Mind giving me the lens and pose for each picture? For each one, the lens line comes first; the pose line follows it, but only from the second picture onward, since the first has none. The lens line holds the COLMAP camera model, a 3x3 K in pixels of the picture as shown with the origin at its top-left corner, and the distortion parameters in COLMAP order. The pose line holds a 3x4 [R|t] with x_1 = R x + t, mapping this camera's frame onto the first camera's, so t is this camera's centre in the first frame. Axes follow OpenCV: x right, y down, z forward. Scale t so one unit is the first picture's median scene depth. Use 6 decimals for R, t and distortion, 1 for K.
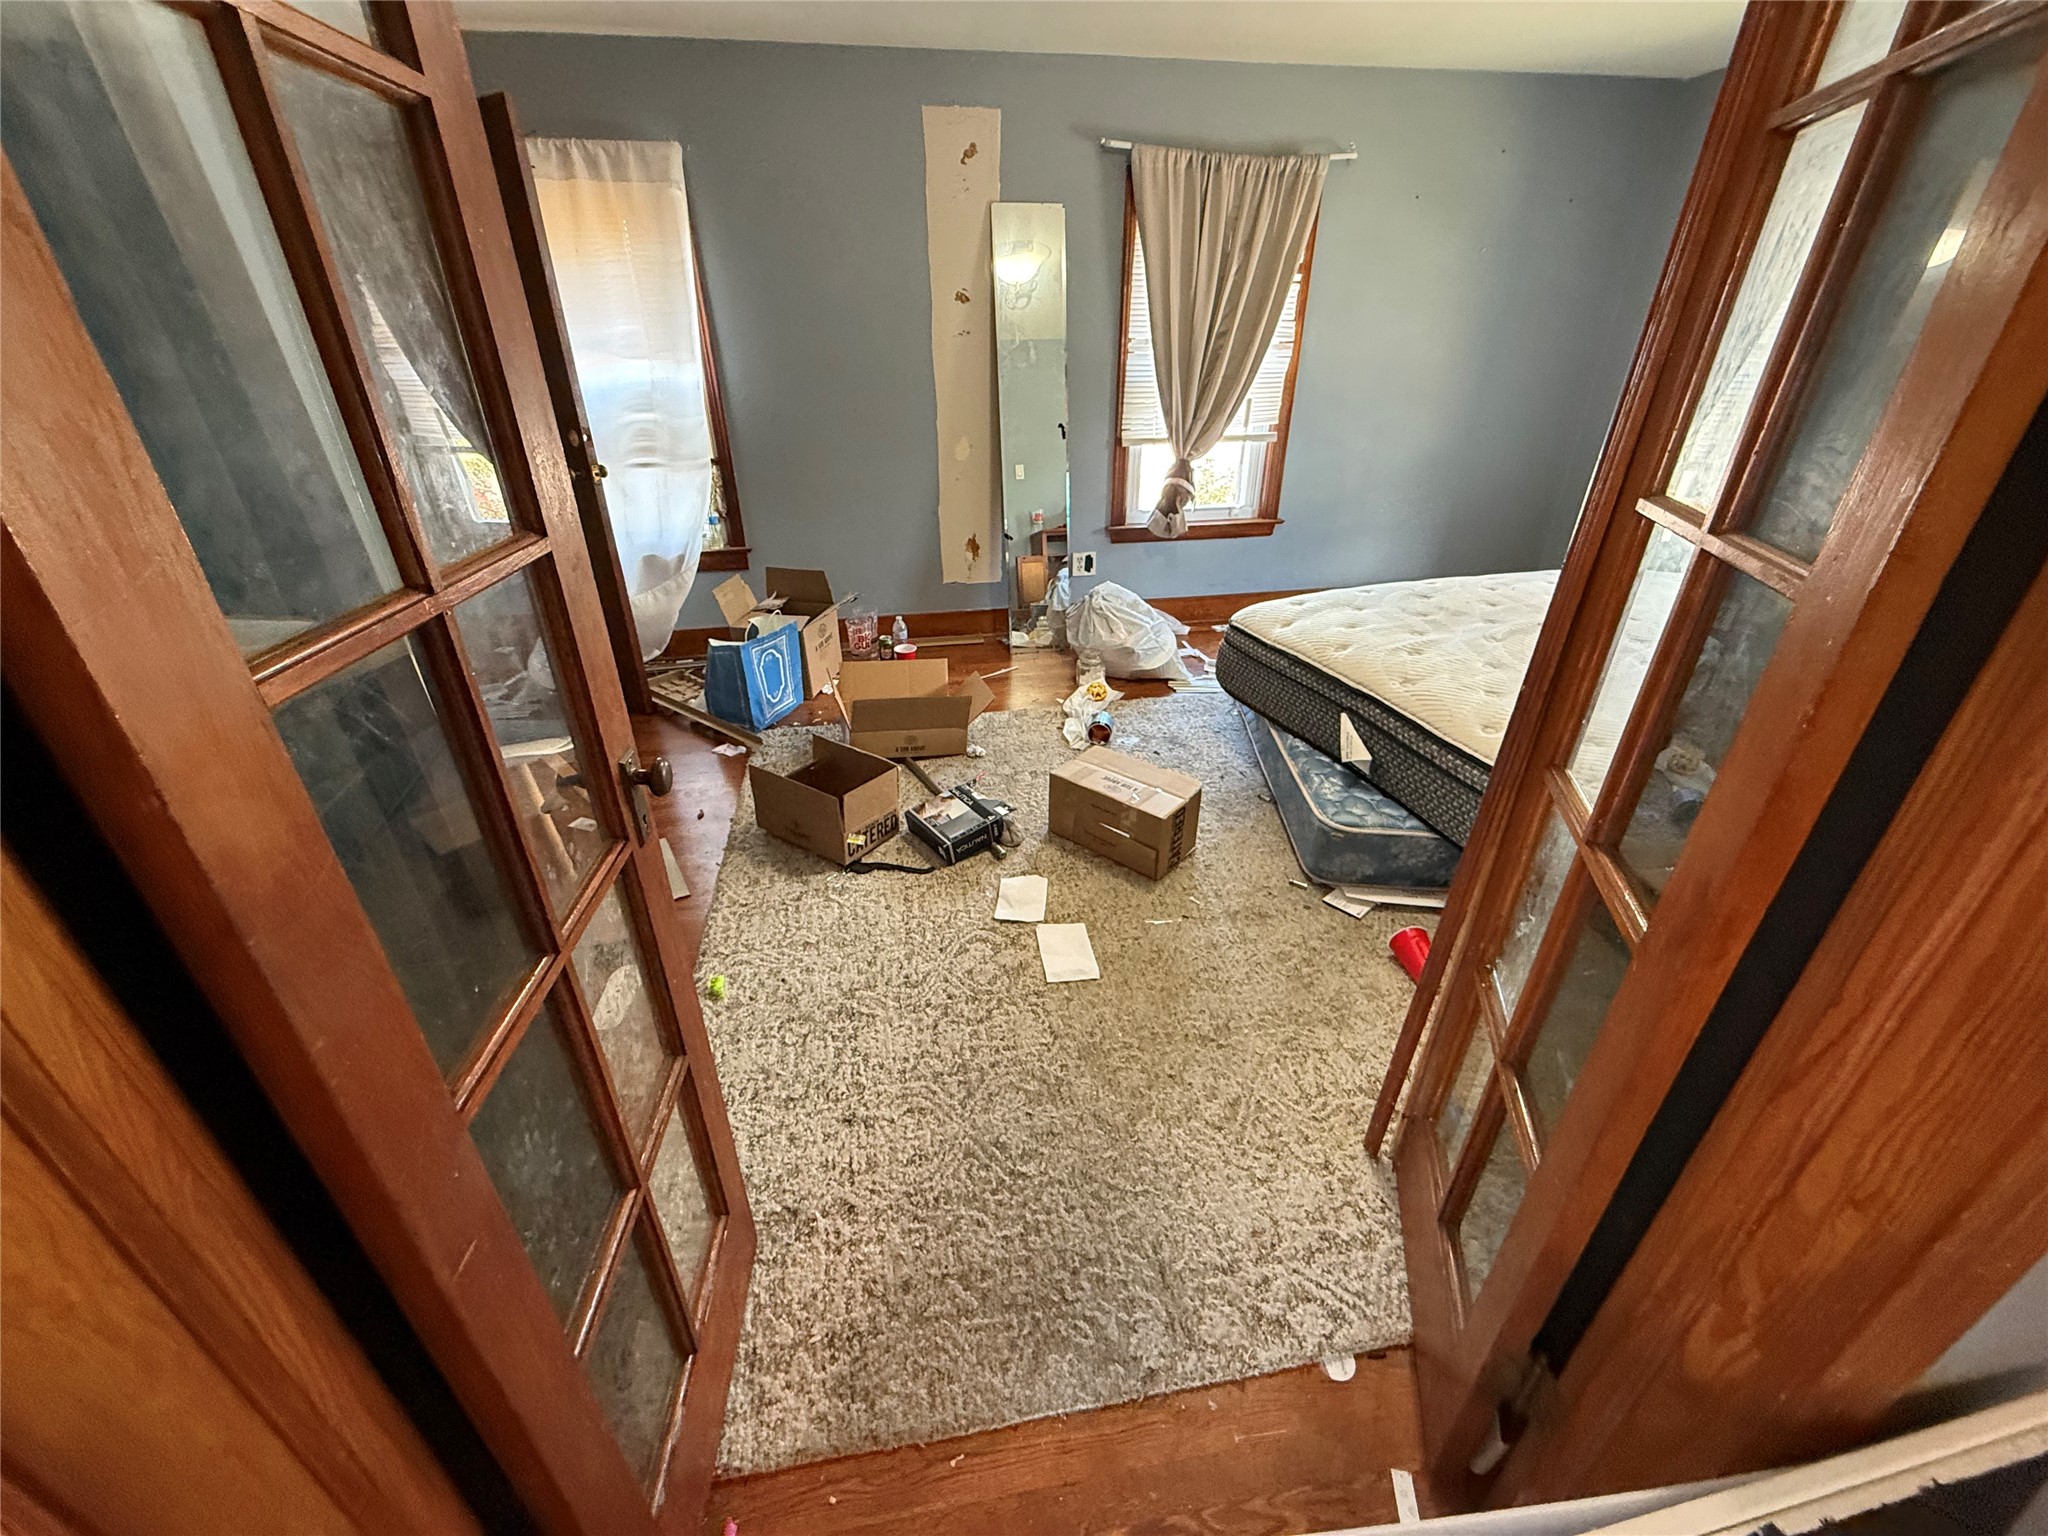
lens RADIAL K [[814.9, 0, 1024.0], [0, 814.9, 770.1], [0, 0, 1]] dist [-0.001201, 0.000312]
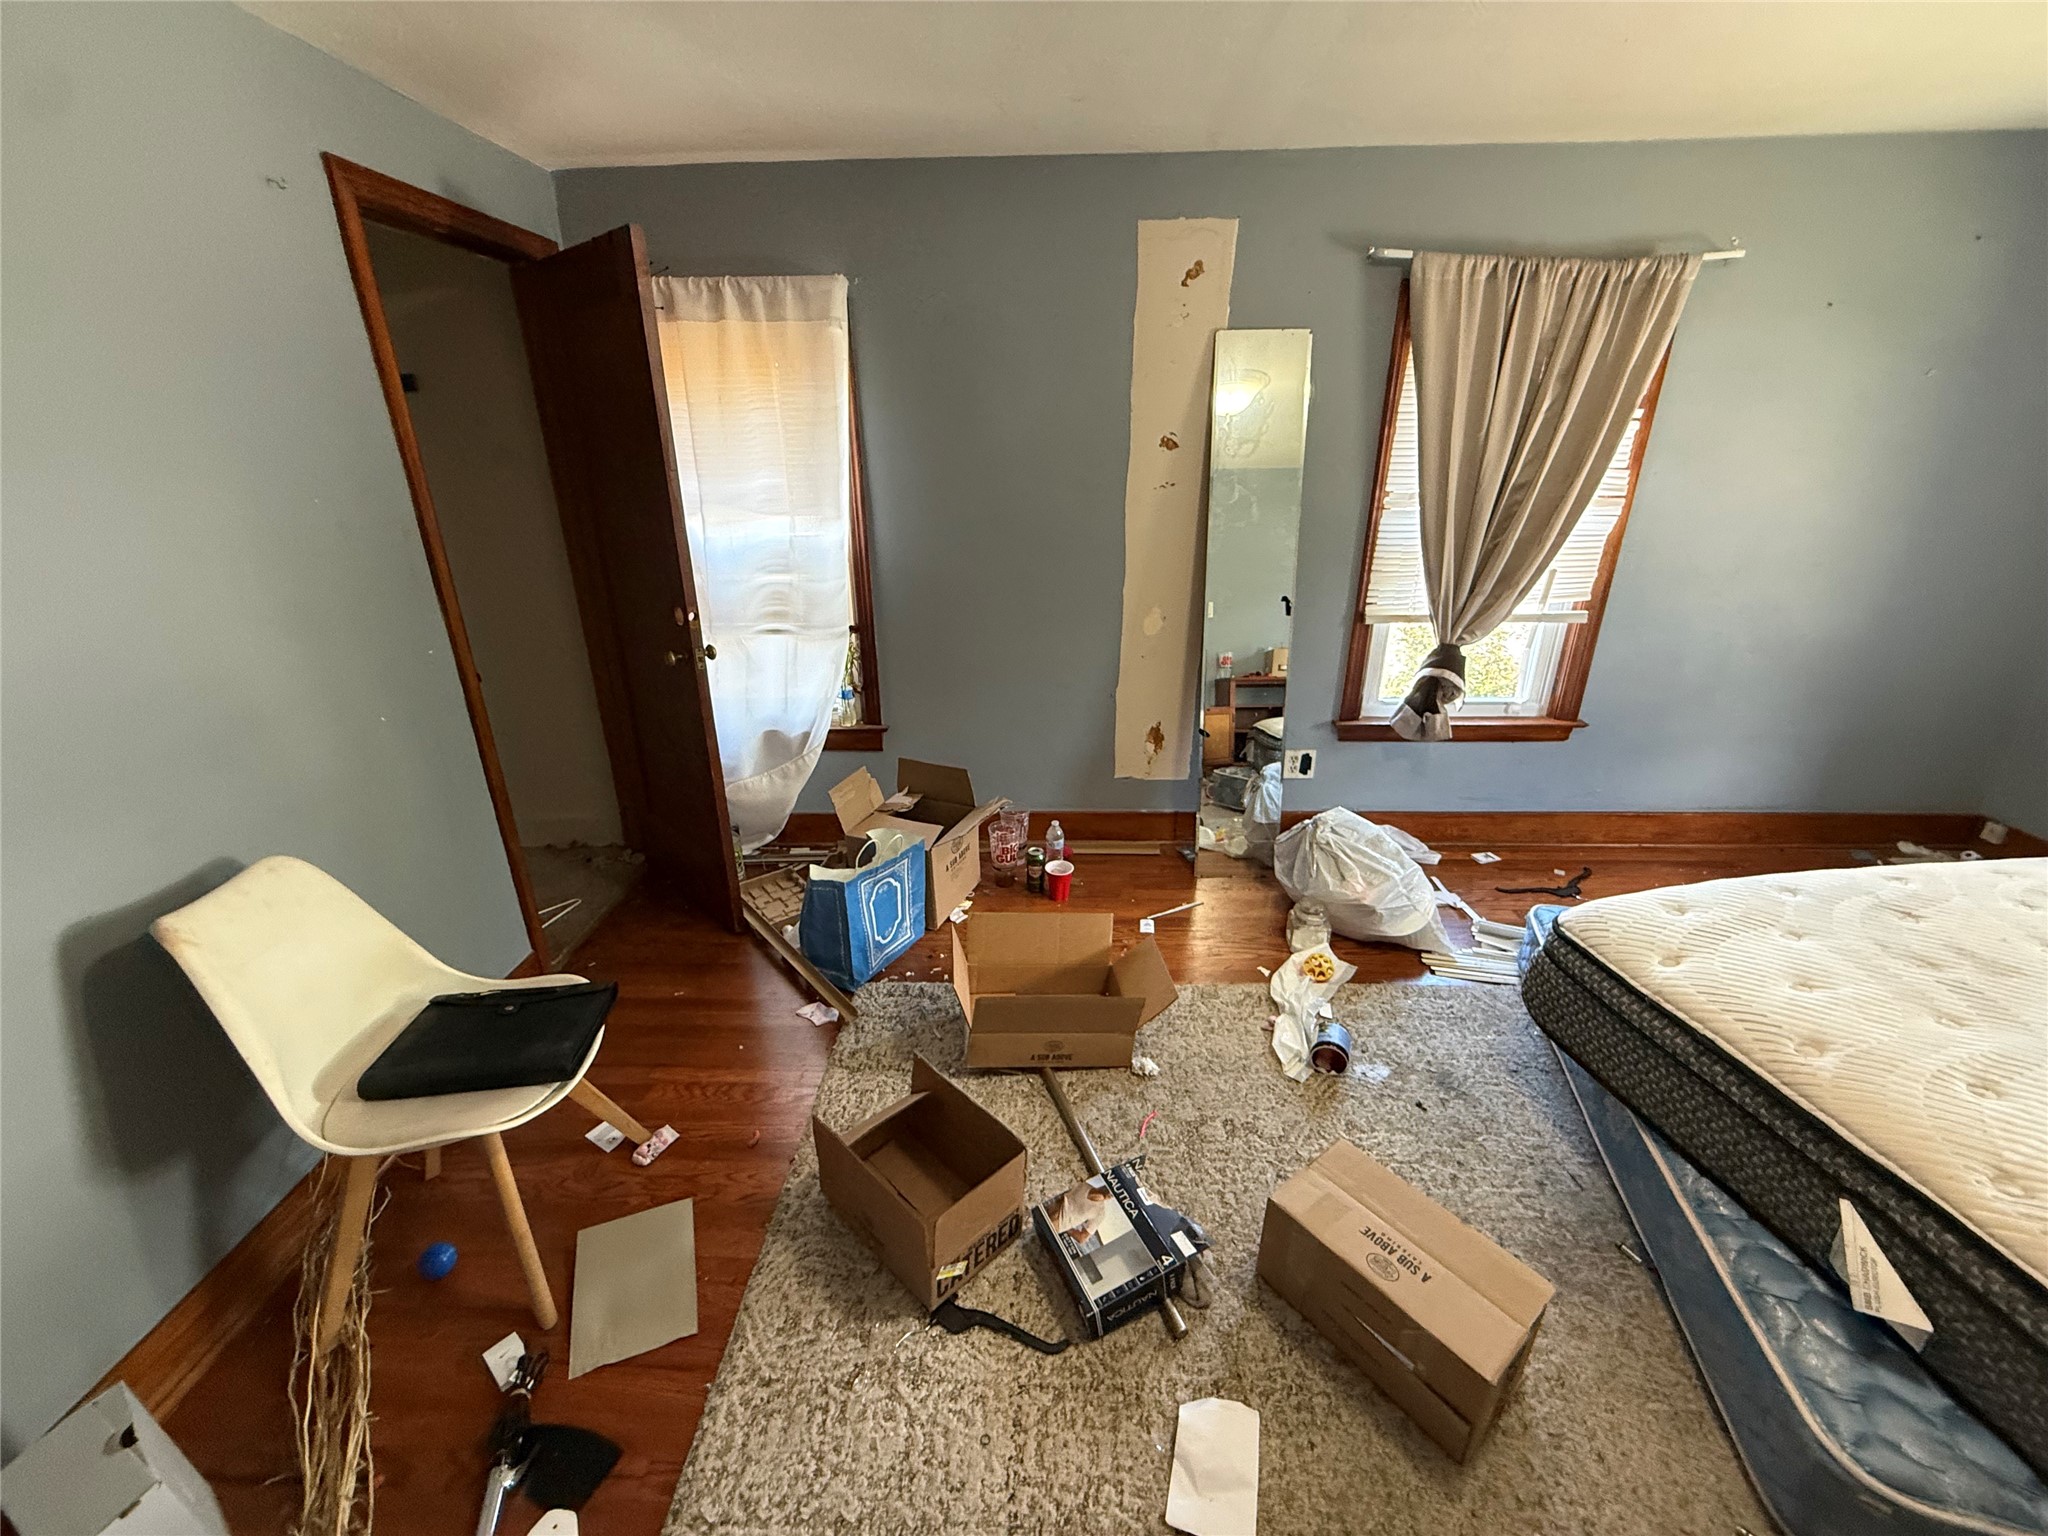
lens RADIAL K [[814.9, 0, 1023.4], [0, 814.9, 766.5], [0, 0, 1]] dist [-0.001201, 0.000312]
pose [[0.978802, 0.072028, -0.191727, -0.041921], [-0.093279, 0.990171, -0.104216, -0.181771], [0.182336, 0.119891, 0.975899, 0.250695]]
